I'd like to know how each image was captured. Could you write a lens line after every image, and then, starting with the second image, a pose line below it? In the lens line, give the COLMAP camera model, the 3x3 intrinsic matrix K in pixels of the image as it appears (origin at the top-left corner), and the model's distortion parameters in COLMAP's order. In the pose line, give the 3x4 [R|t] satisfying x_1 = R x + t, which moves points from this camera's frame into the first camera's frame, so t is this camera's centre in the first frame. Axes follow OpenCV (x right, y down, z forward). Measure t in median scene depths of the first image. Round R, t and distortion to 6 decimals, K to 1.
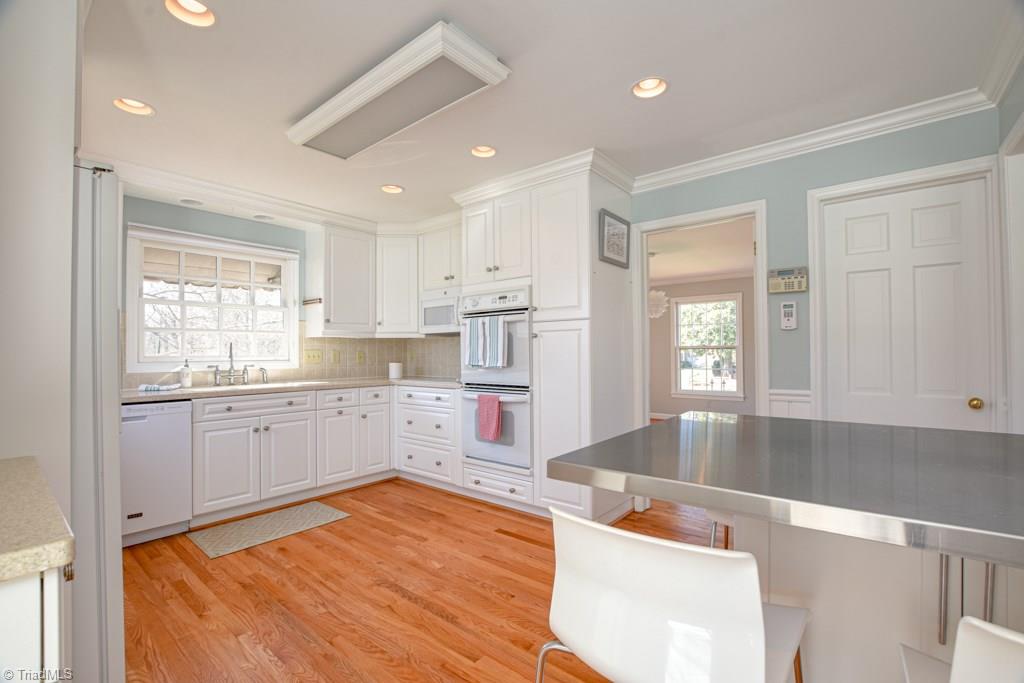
lens RADIAL K [[451.8, 0, 518.1], [0, 451.8, 346.5], [0, 0, 1]] dist [-0.036243, 0.009008]
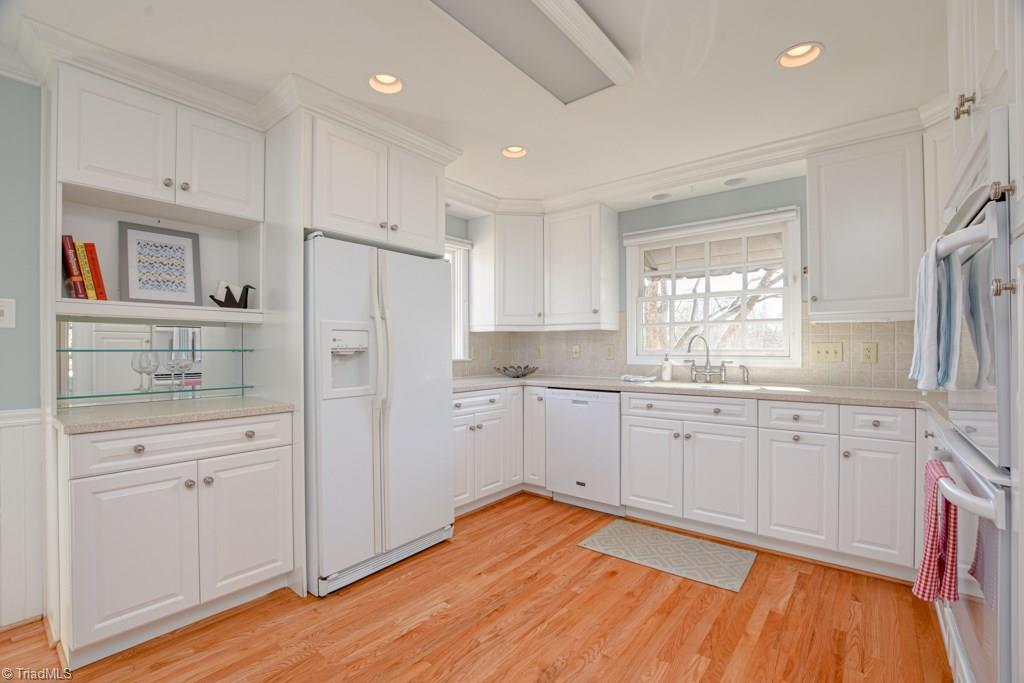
lens RADIAL K [[453.3, 0, 518.3], [0, 453.3, 346.4], [0, 0, 1]] dist [-0.034707, 0.006298]
pose [[0.011712, 0.003486, -0.999925, 0.269574], [0.016761, 0.999853, 0.003682, 0.004287], [0.999791, -0.016803, 0.011652, 0.636836]]
